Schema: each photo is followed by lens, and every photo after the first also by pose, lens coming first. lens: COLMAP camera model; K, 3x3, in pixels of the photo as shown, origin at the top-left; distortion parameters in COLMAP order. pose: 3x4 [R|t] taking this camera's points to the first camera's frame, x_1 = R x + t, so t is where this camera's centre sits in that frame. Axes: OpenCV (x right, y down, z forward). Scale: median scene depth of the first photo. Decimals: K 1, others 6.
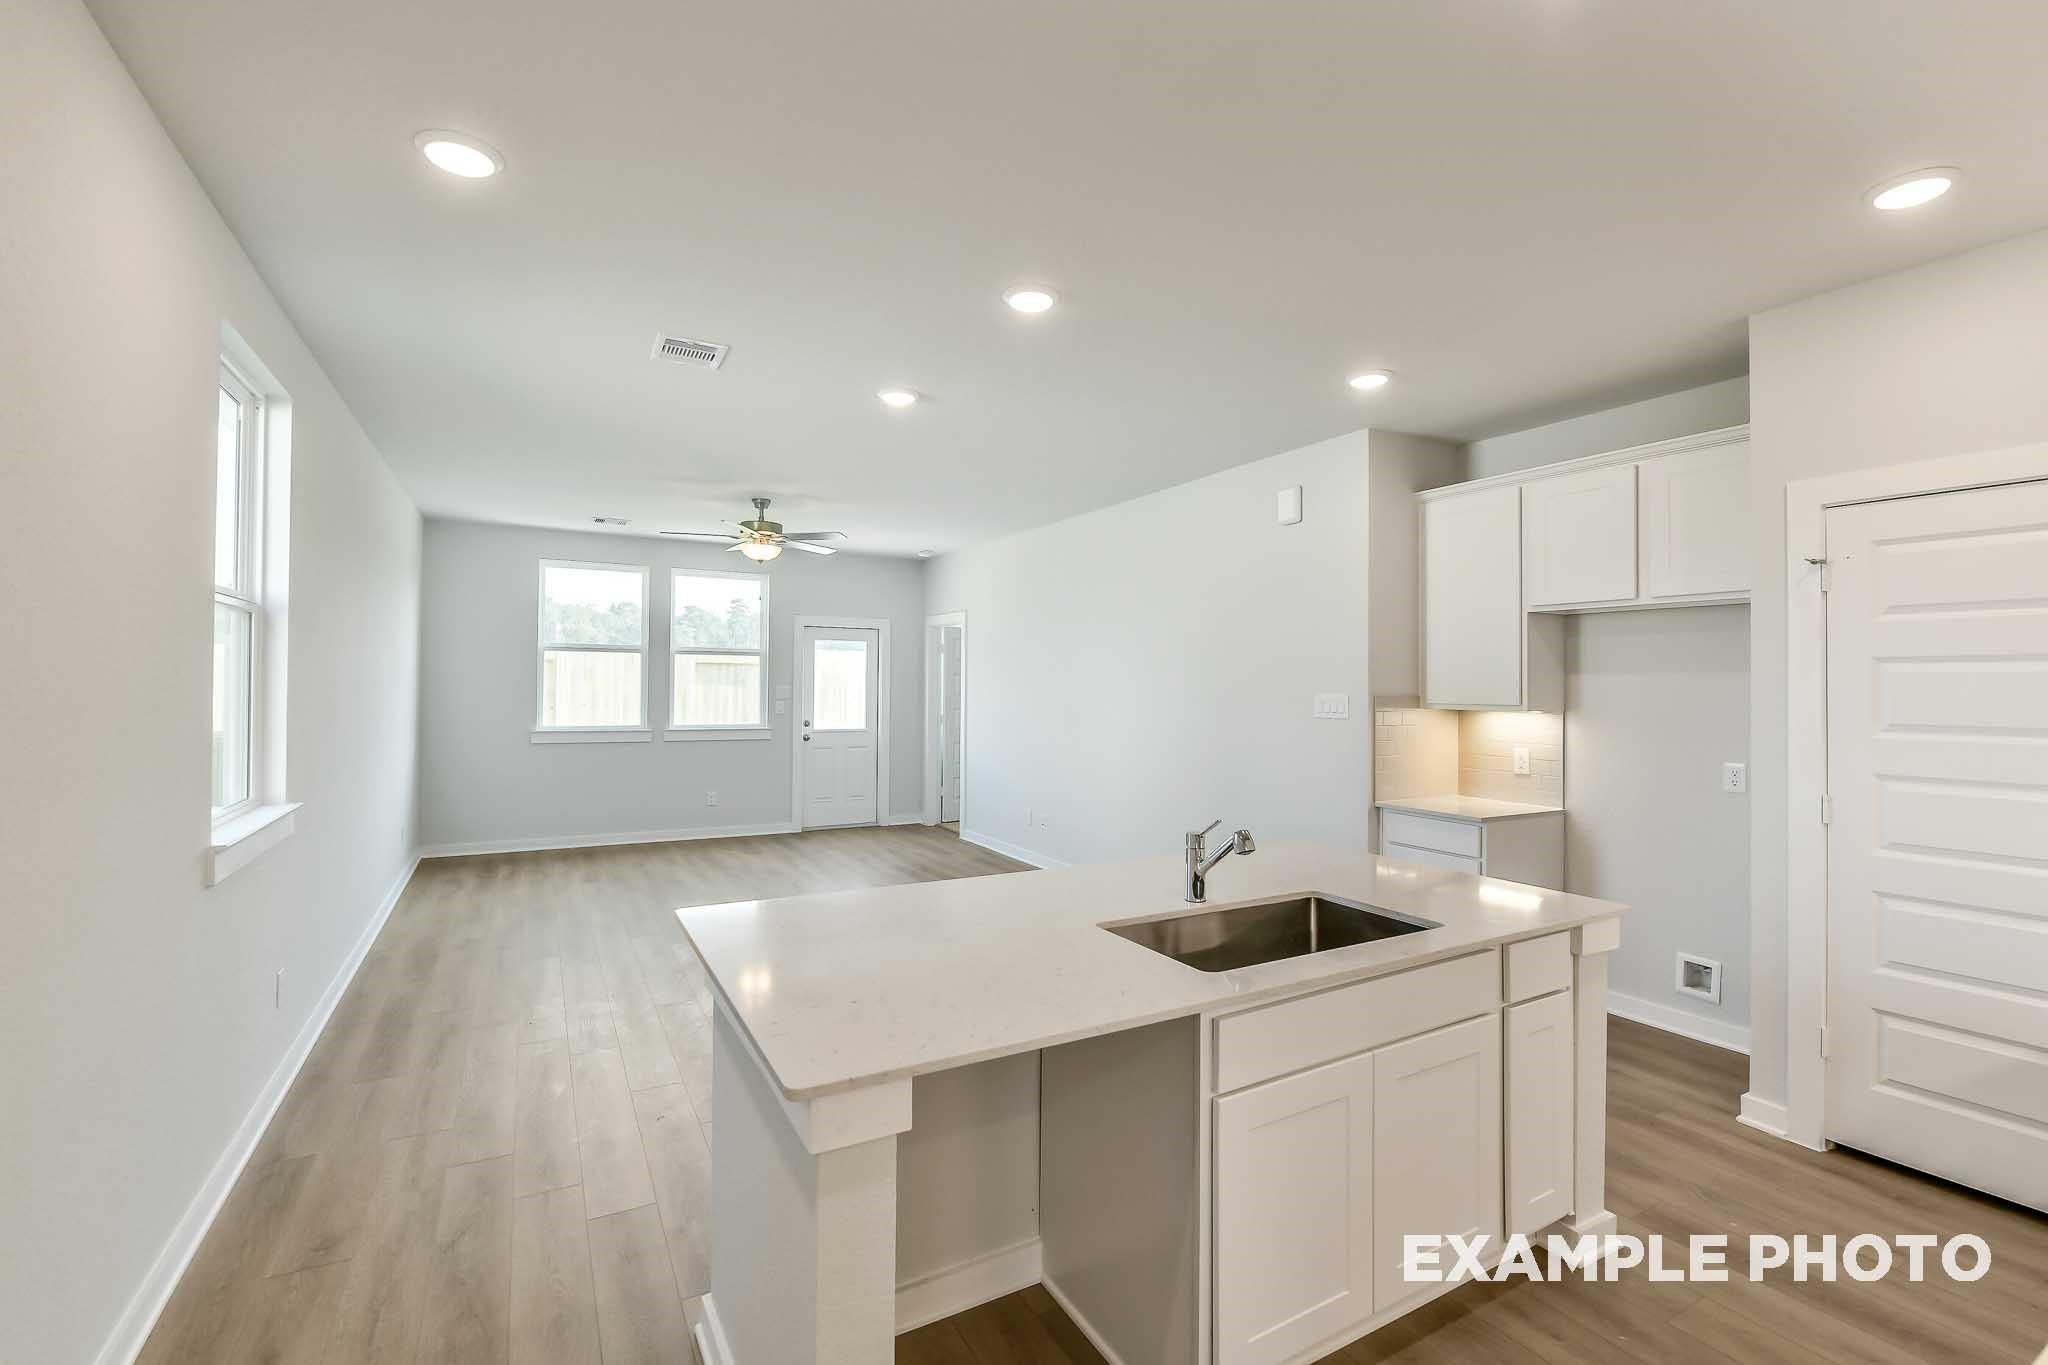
lens RADIAL K [[891.9, 0, 1032.7], [0, 891.9, 685.1], [0, 0, 1]] dist [-0.011582, -0.001529]
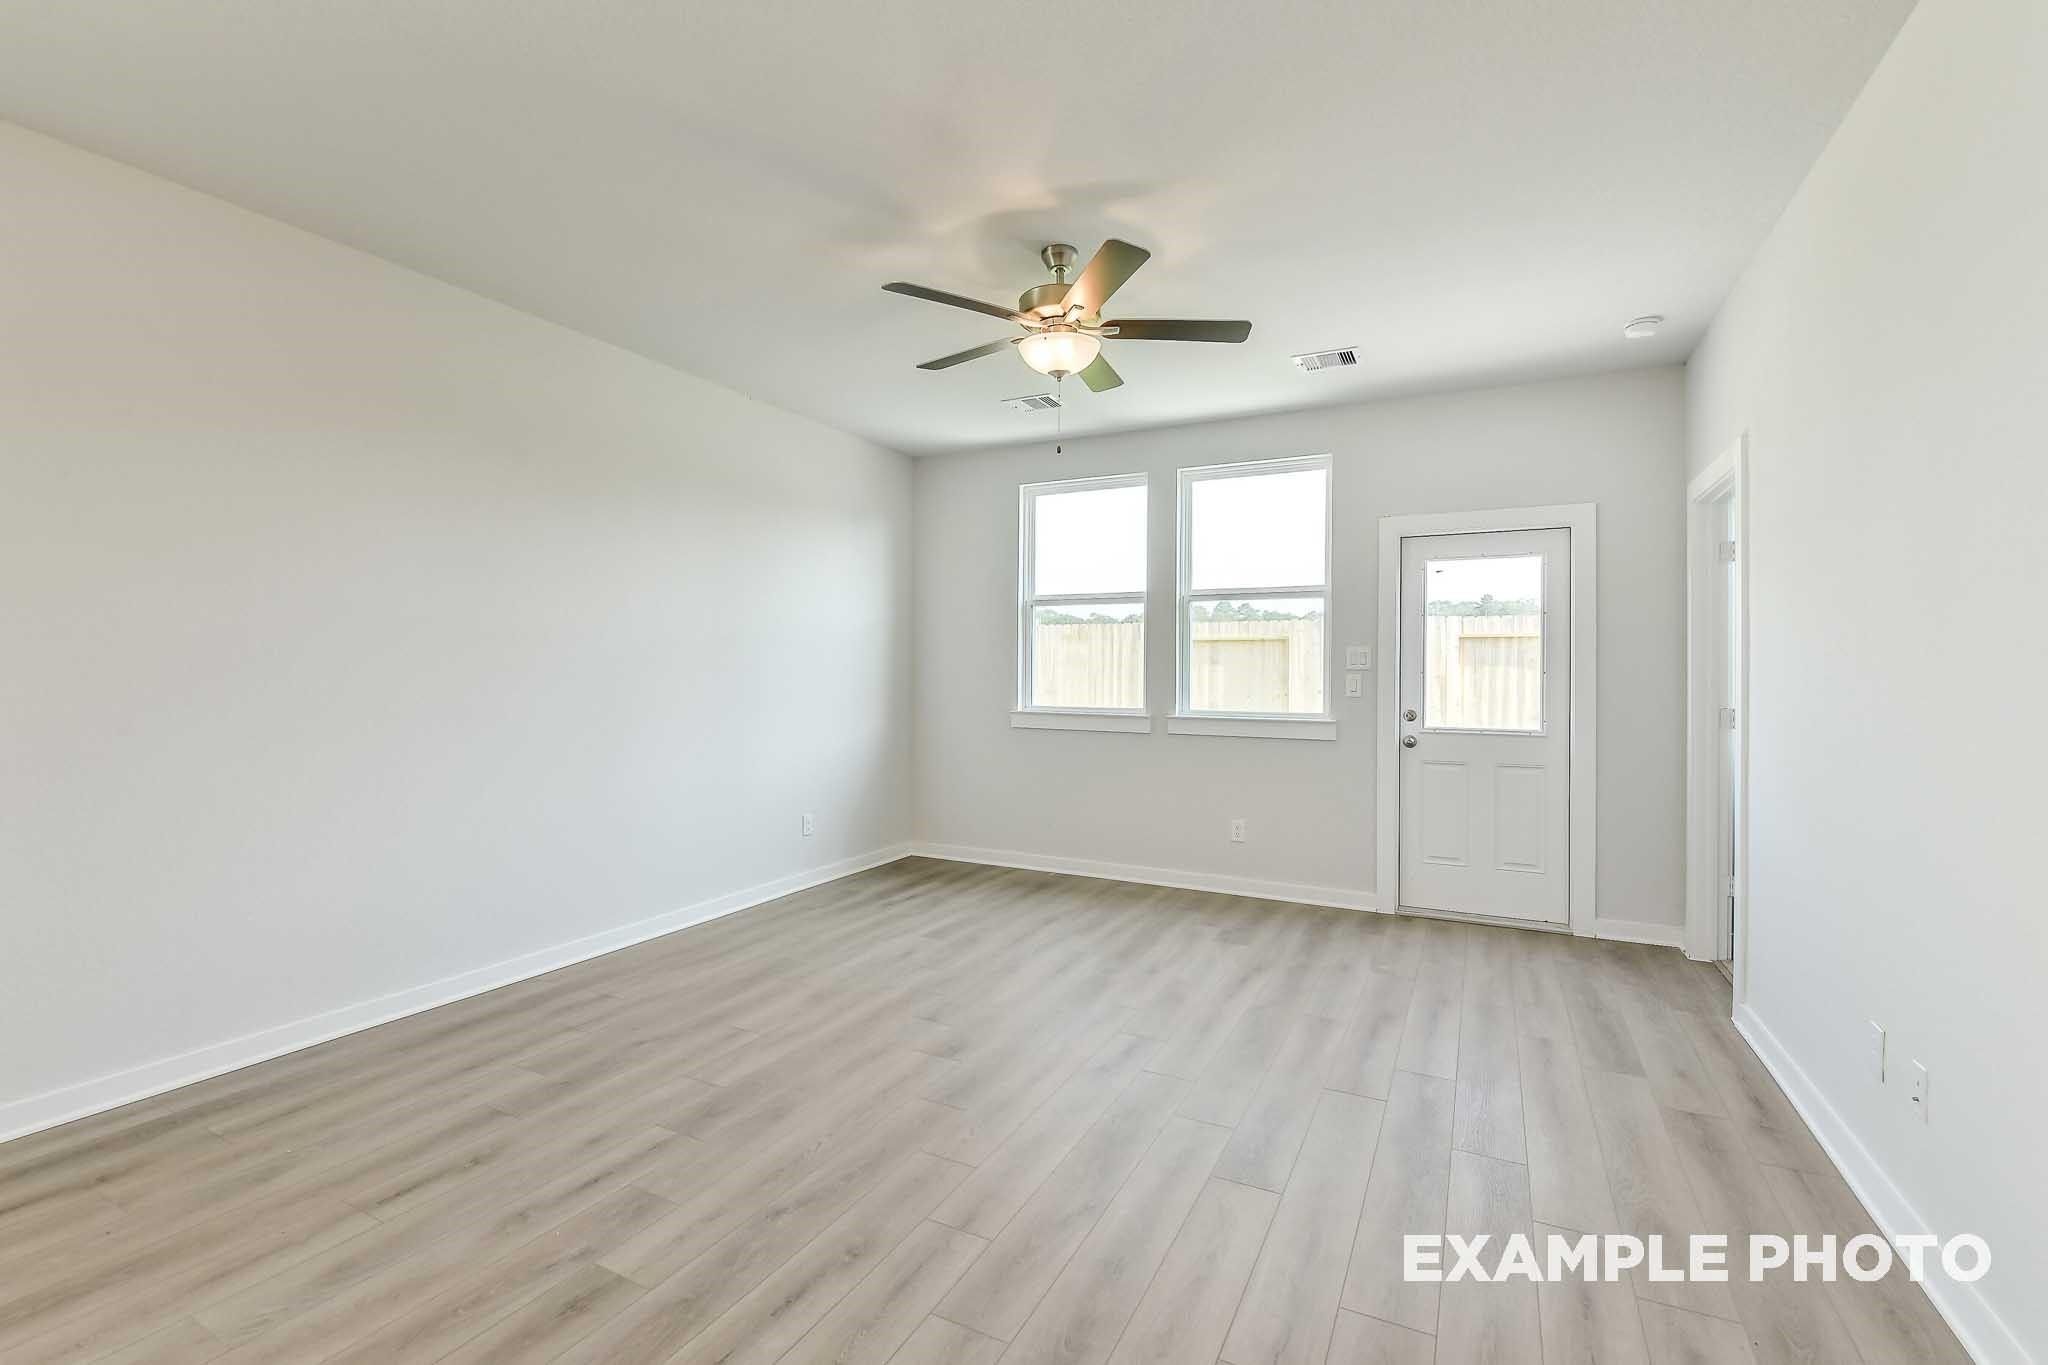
lens RADIAL K [[891.9, 0, 1015.9], [0, 891.9, 687.0], [0, 0, 1]] dist [-0.011582, -0.001529]
pose [[0.544255, 0.003583, -0.838912, 0.075896], [-0.001738, 0.999994, 0.003143, 0.026162], [0.838918, -0.000252, 0.544257, 0.543555]]
